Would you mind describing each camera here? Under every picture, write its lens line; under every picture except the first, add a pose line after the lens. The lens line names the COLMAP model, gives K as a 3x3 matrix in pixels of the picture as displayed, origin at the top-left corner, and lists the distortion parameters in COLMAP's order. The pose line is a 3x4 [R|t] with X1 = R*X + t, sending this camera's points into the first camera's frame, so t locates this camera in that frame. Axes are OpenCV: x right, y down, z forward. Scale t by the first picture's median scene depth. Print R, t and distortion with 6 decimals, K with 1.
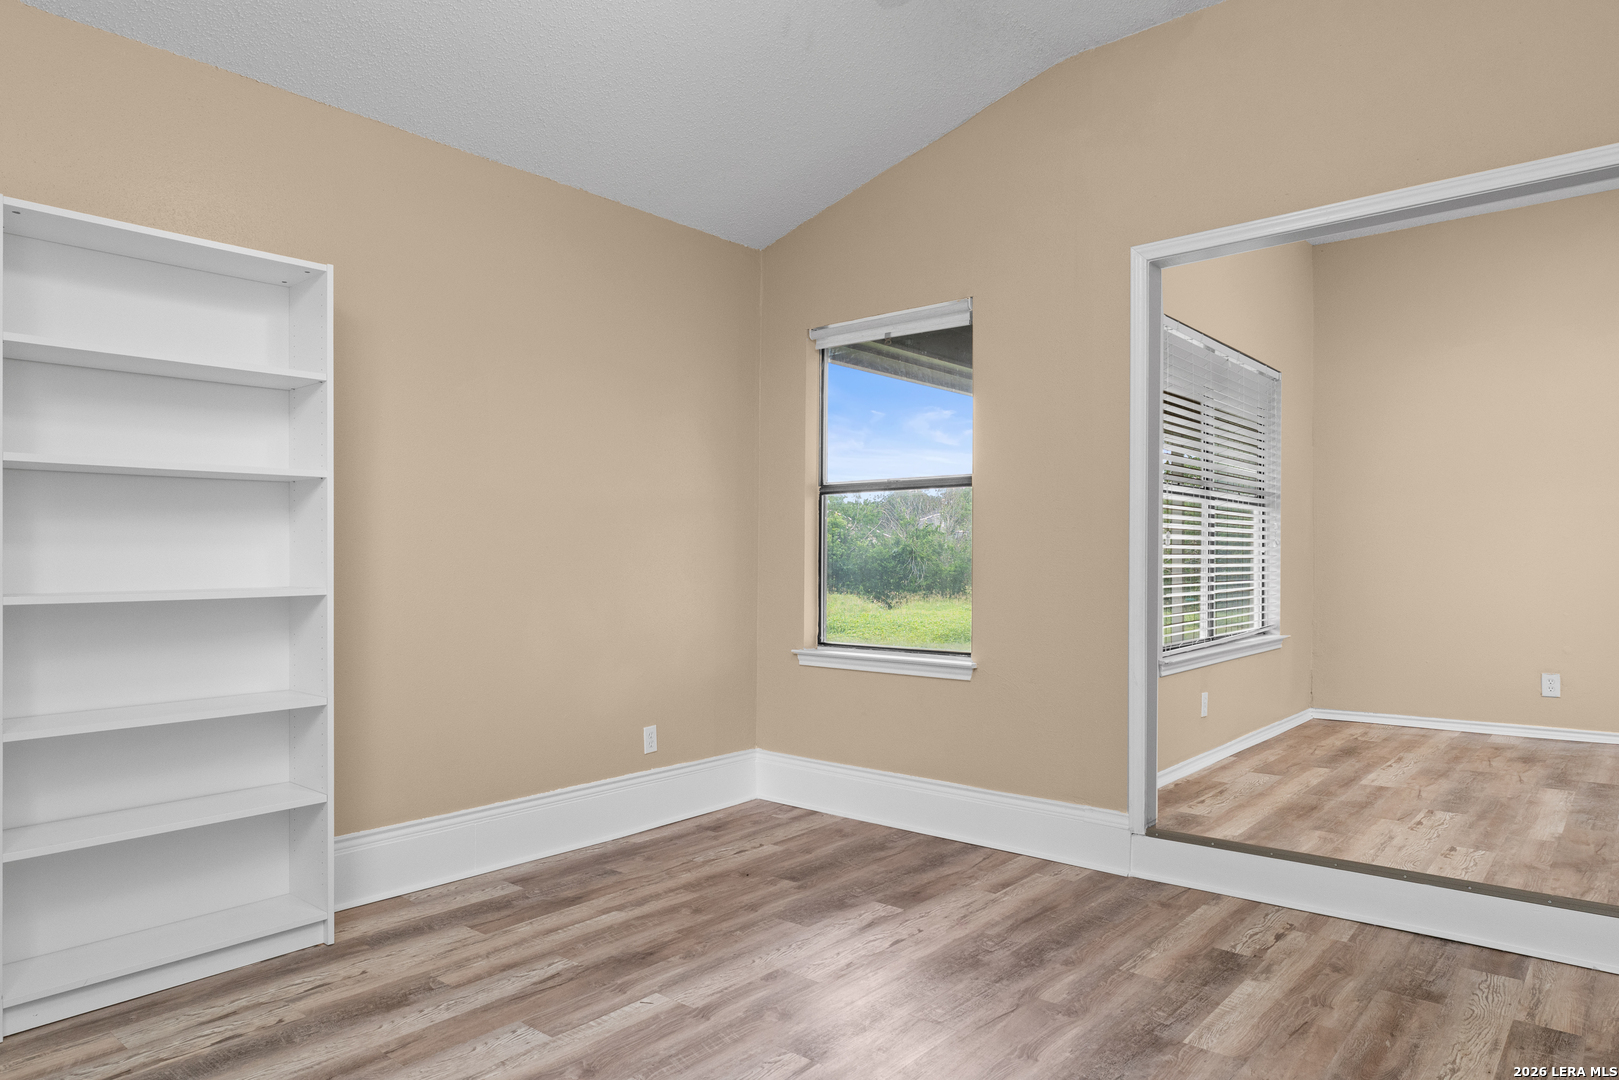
lens RADIAL K [[998.5, 0, 817.0], [0, 998.5, 544.9], [0, 0, 1]] dist [-0.003540, 0.001201]
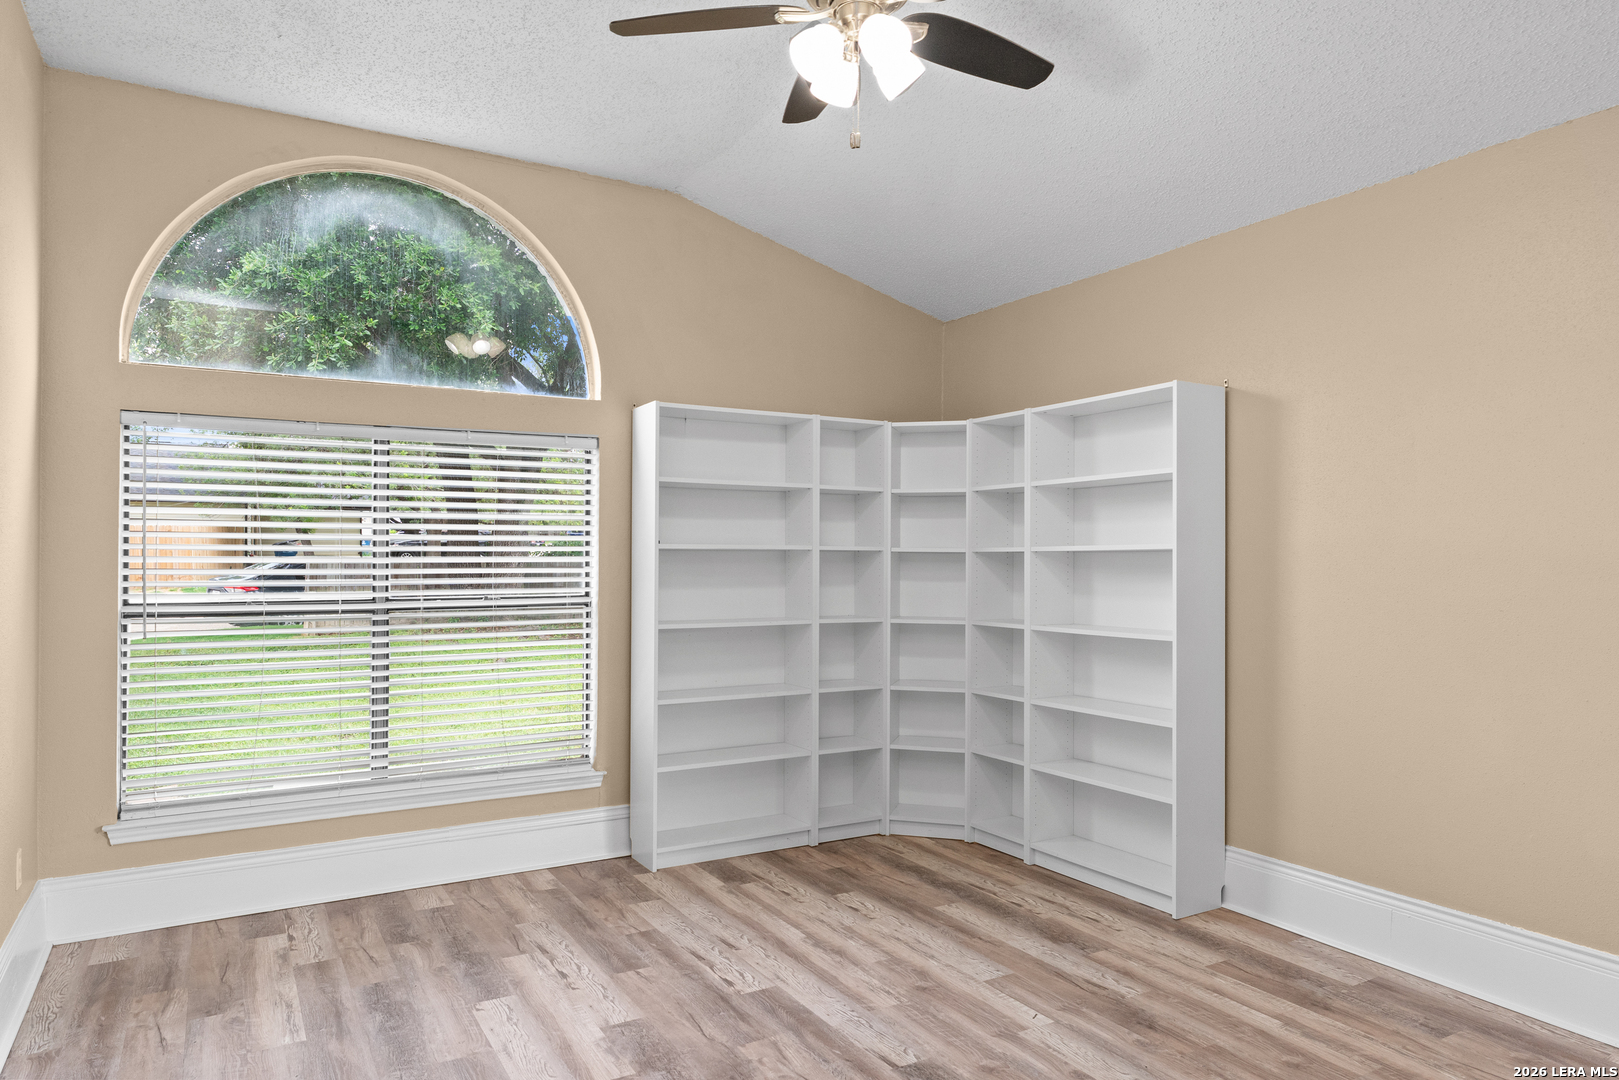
lens RADIAL K [[998.5, 0, 804.4], [0, 998.5, 543.1], [0, 0, 1]] dist [-0.003540, 0.001201]
pose [[-0.329343, -0.015777, -0.944079, 0.891809], [0.007506, 0.999785, -0.019326, -0.055307], [0.944180, -0.013451, -0.329154, 1.008919]]
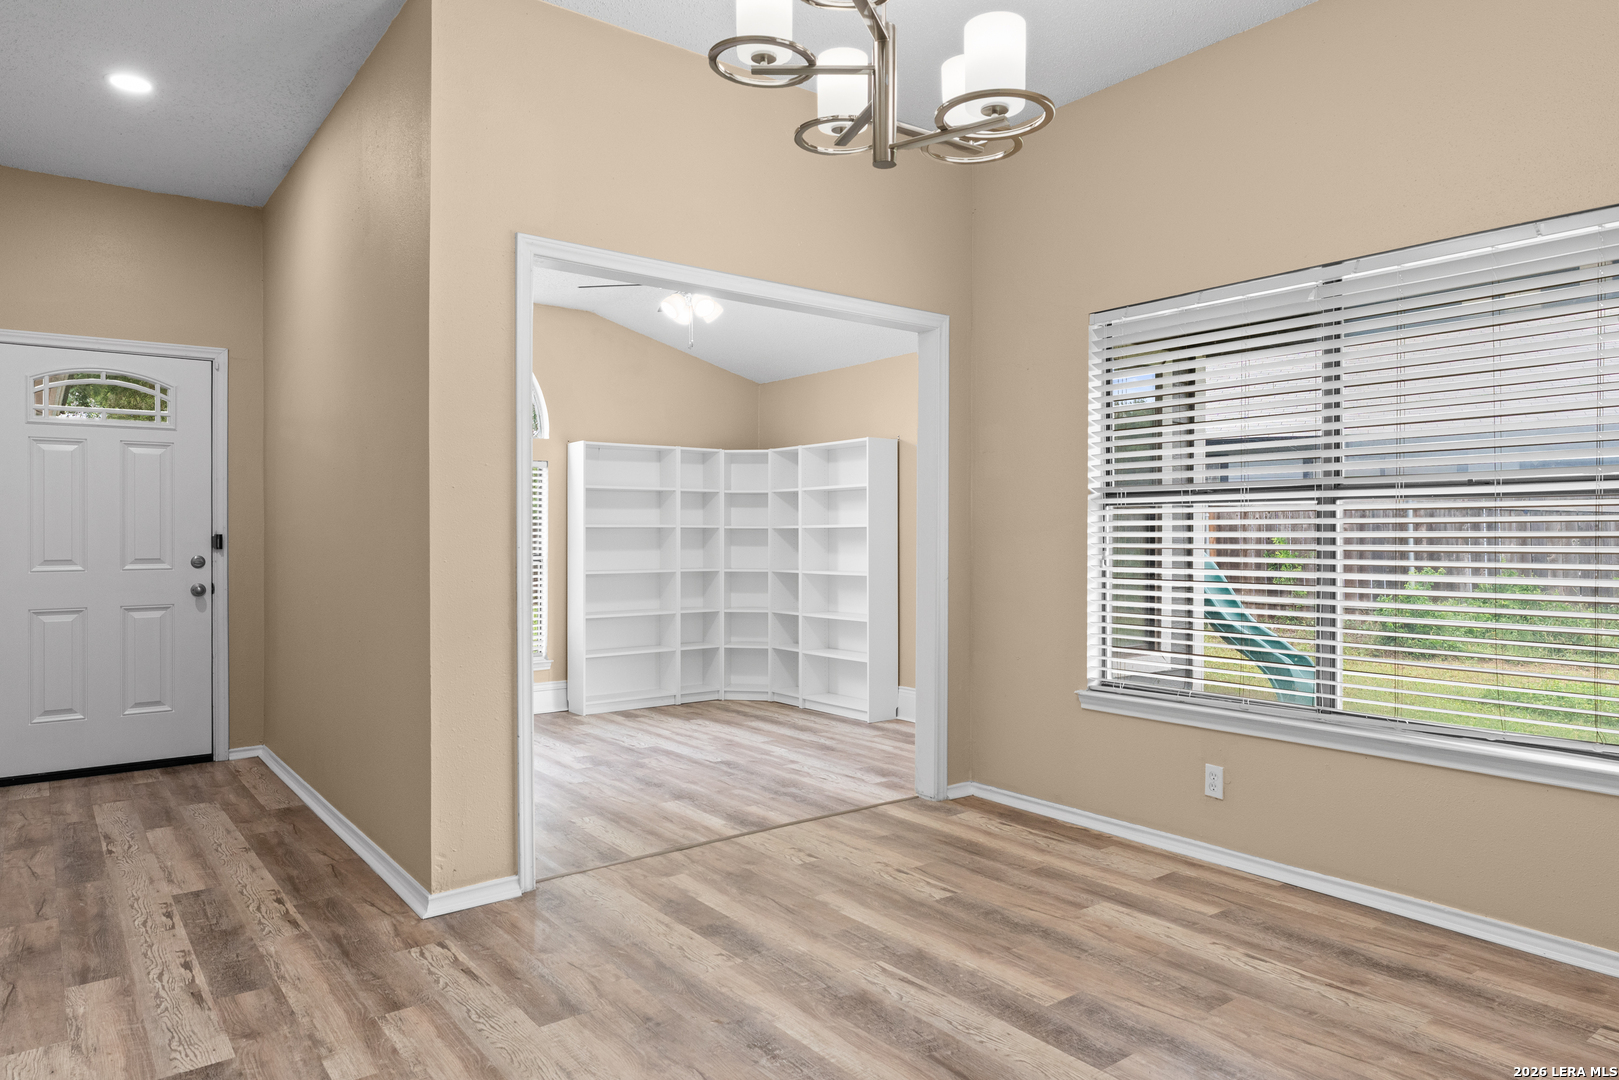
lens RADIAL K [[998.5, 0, 778.3], [0, 998.5, 564.7], [0, 0, 1]] dist [-0.003540, 0.001201]
pose [[-0.235880, 0.023266, -0.971504, 1.907057], [0.009267, 0.999722, 0.021692, -0.032858], [0.971738, -0.003886, -0.236030, 1.387827]]
